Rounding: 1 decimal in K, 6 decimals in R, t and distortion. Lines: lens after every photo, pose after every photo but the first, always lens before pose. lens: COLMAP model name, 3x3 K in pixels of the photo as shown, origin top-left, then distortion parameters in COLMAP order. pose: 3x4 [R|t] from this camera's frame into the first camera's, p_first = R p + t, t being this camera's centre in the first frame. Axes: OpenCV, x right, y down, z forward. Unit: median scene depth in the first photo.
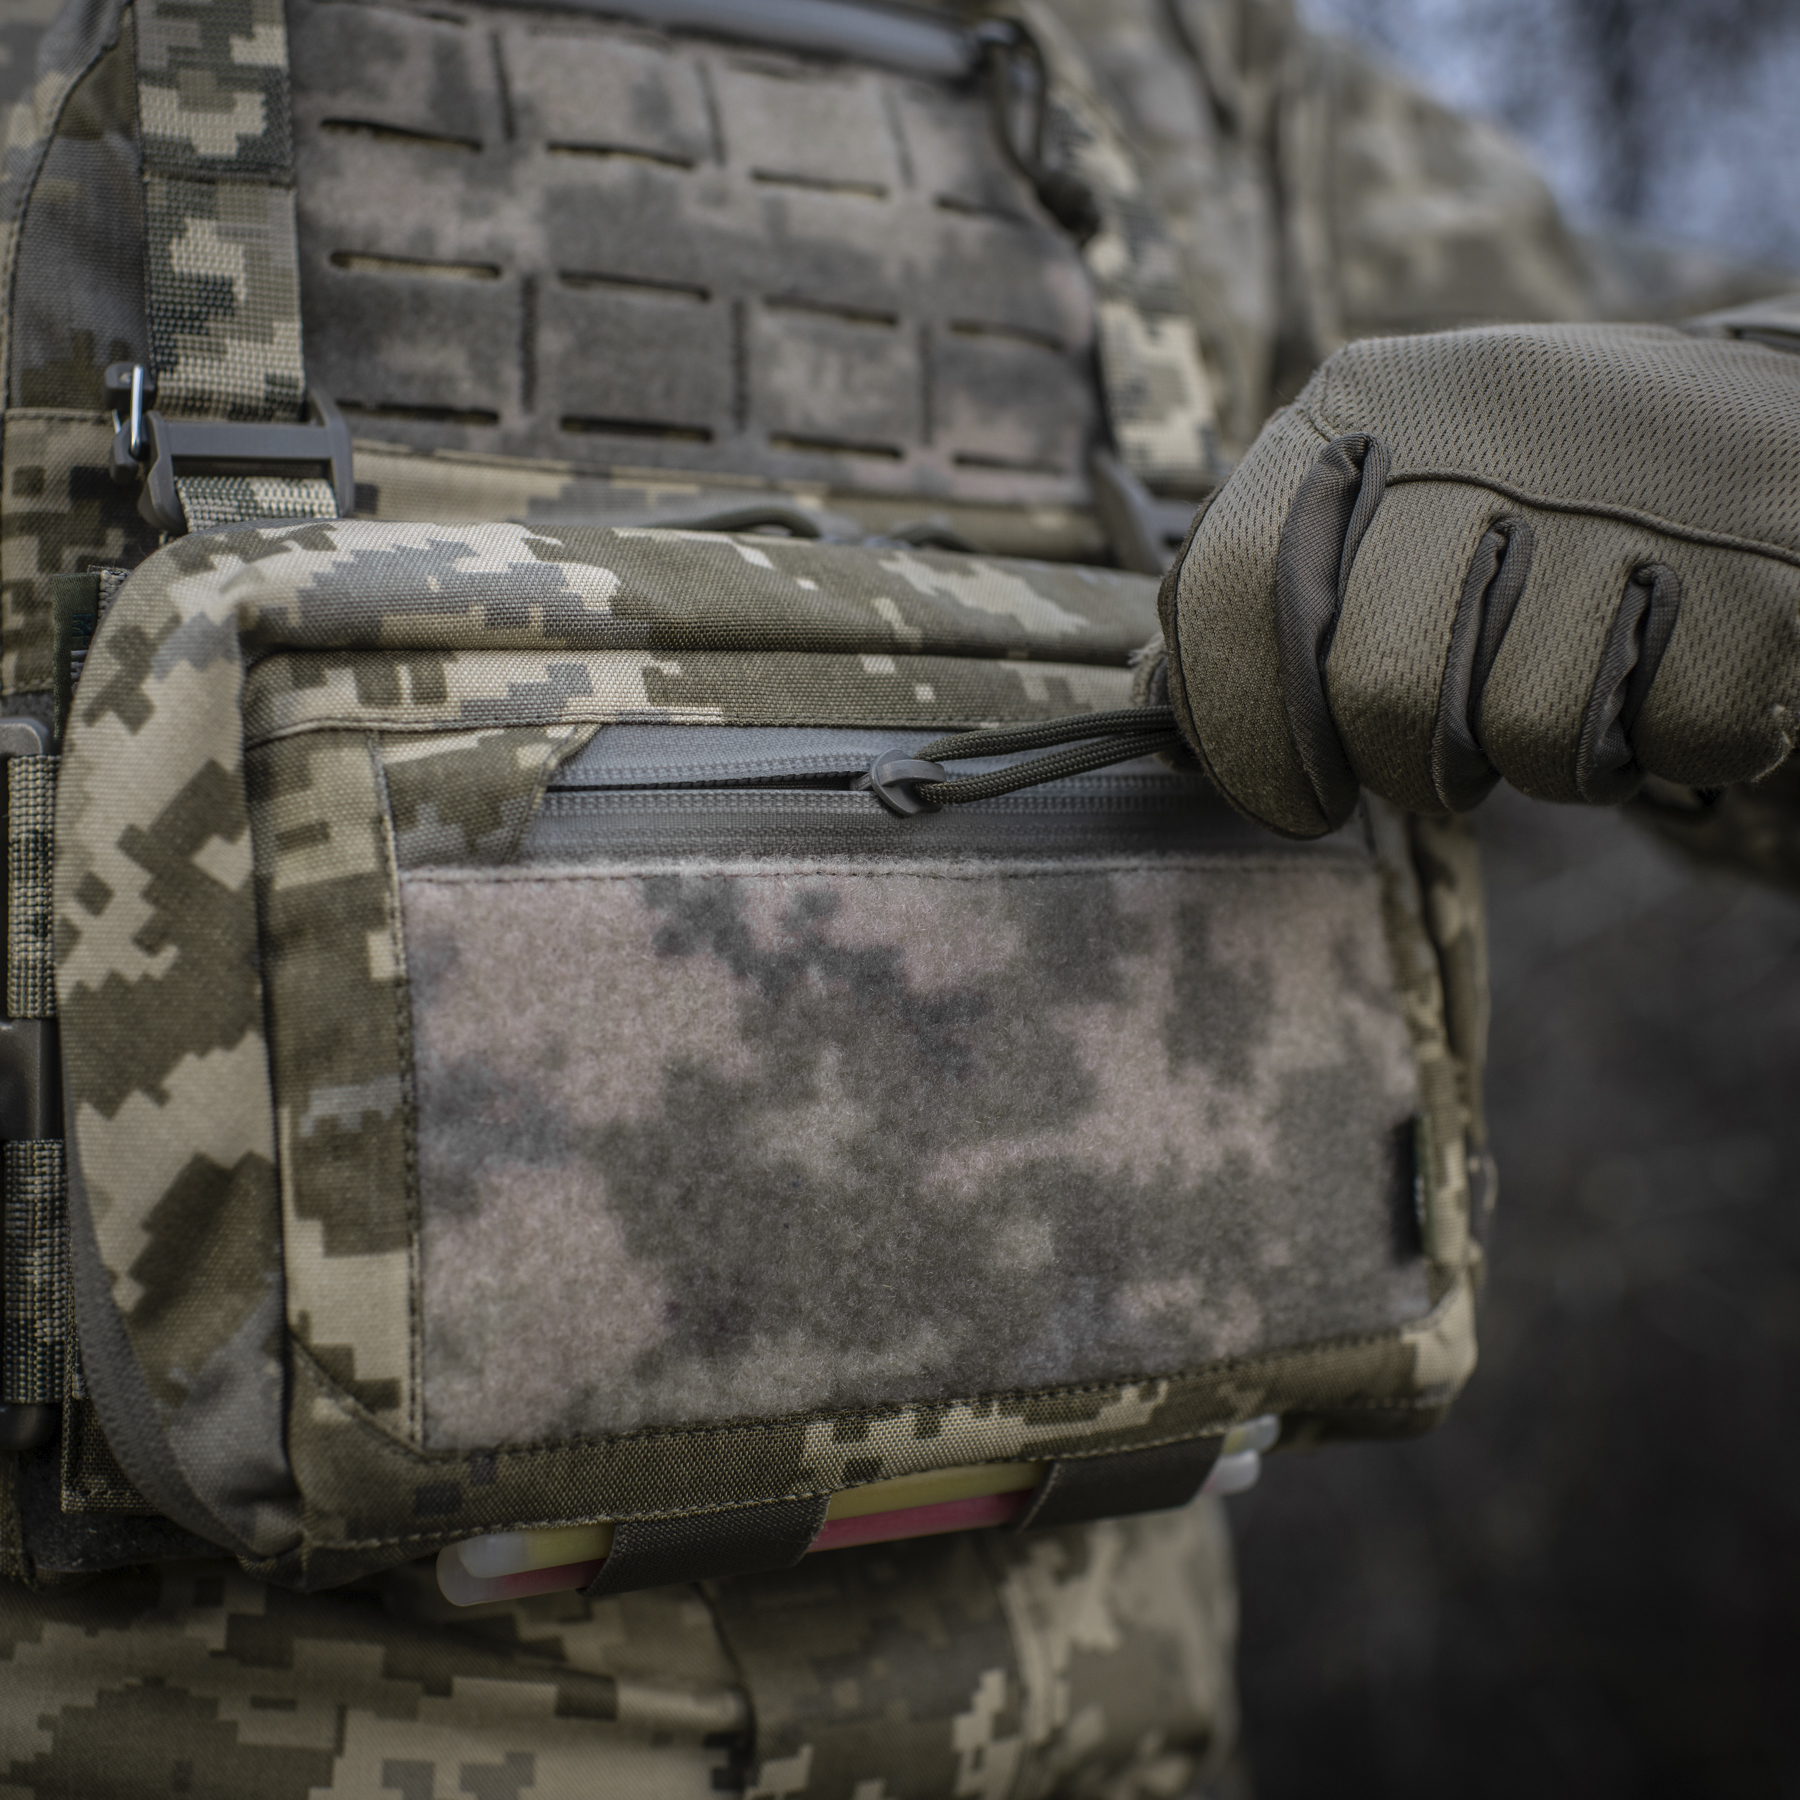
lens RADIAL K [[2738.7, 0, 965.3], [0, 2738.7, 816.2], [0, 0, 1]] dist [-0.102006, 0.122890]
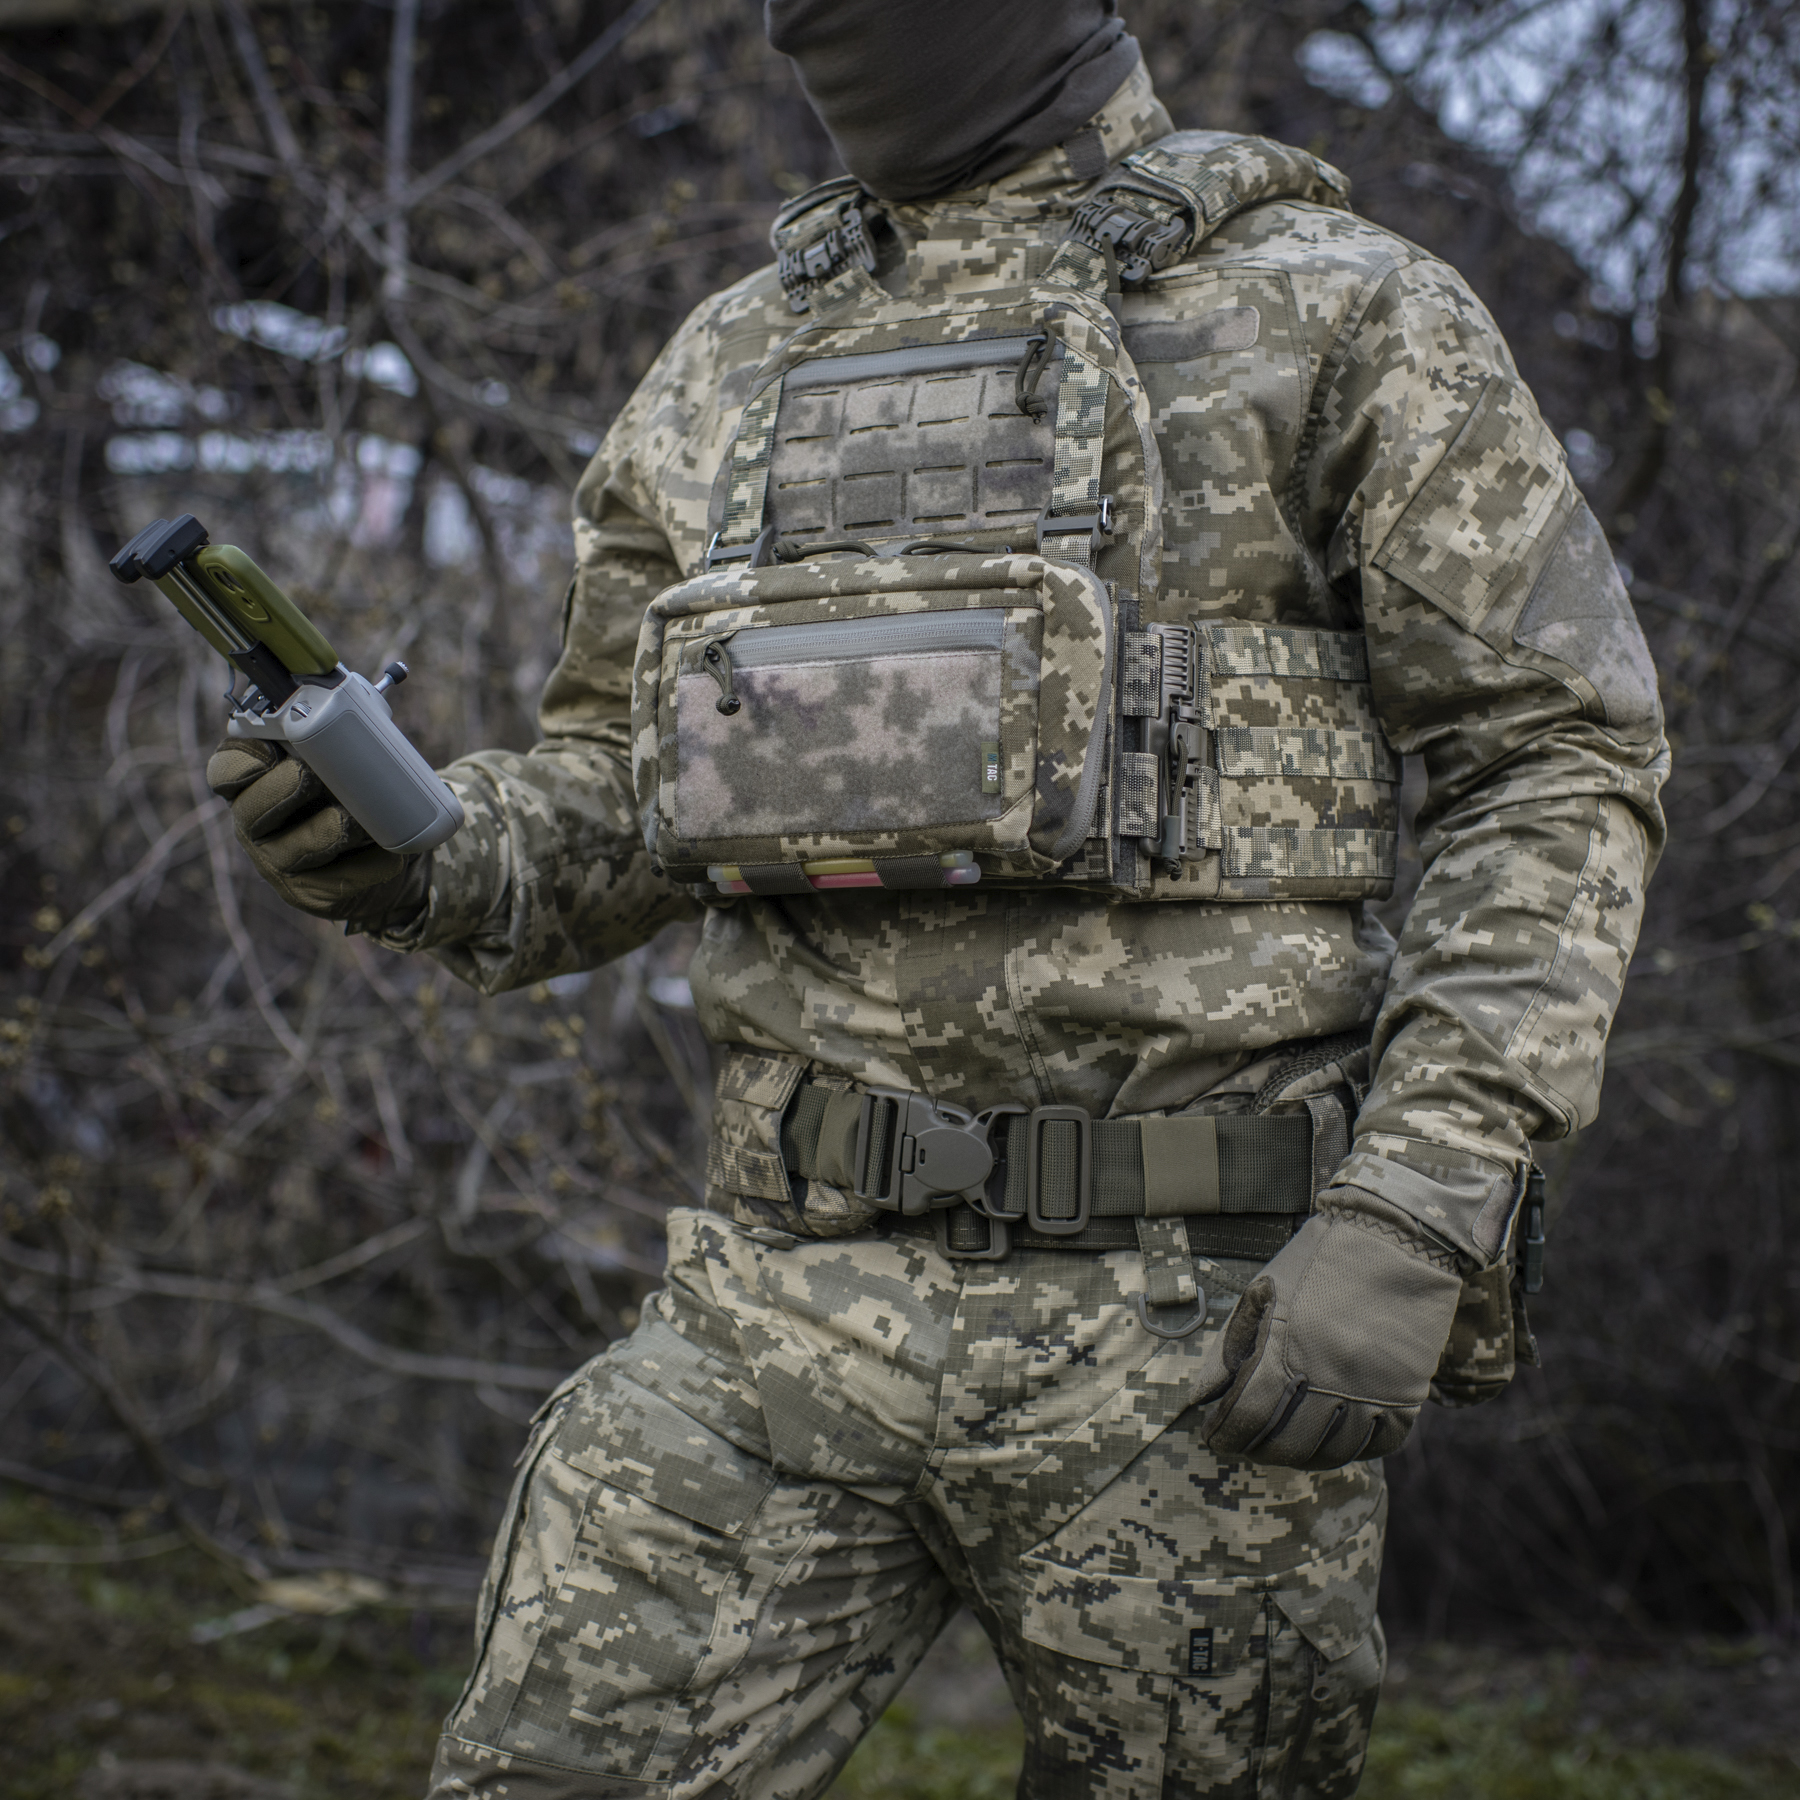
lens RADIAL K [[3359.7, 0, 901.0], [0, 3359.7, 583.6], [0, 0, 1]] dist [-0.009815, 0.015096]
pose [[0.493536, -0.102547, -0.863659, 3.378360], [0.038997, 0.994635, -0.095813, 0.299337], [0.868851, 0.013607, 0.494887, -0.832805]]
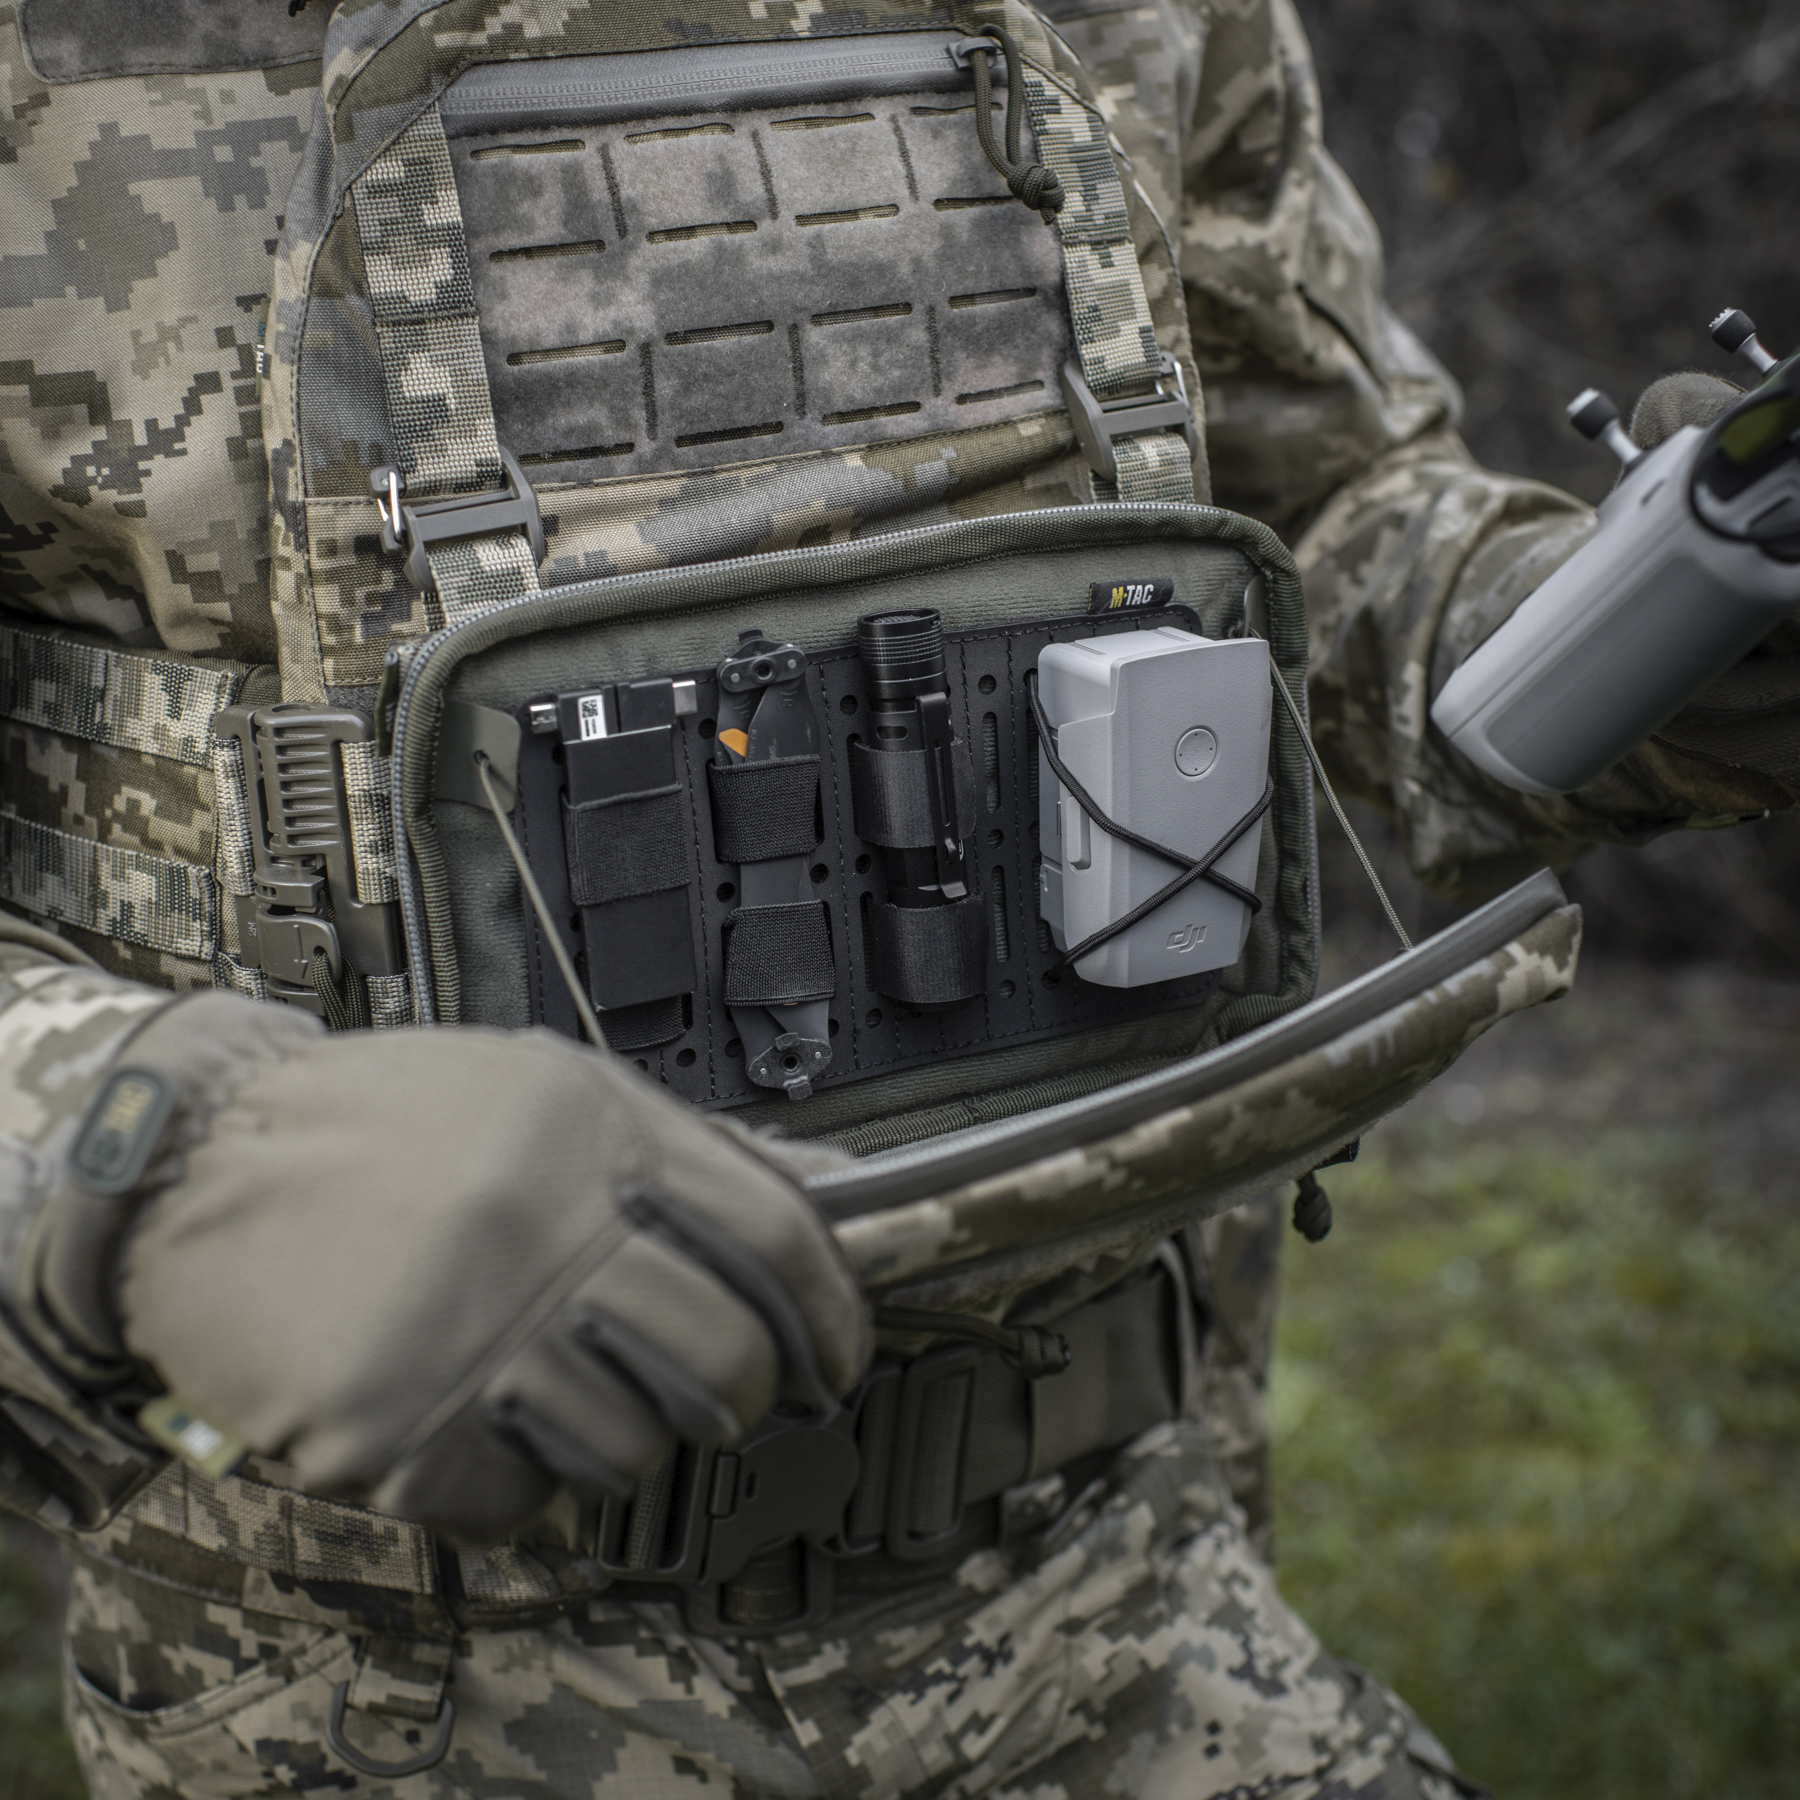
lens RADIAL K [[2753.9, 0, 921.1], [0, 2753.9, 779.7], [0, 0, 1]] dist [-0.050420, -0.104411]
pose [[0.996773, -0.032132, -0.073565, 0.091255], [0.053589, 0.948653, 0.311748, -0.470914], [0.059770, -0.314684, 0.947313, -0.471505]]
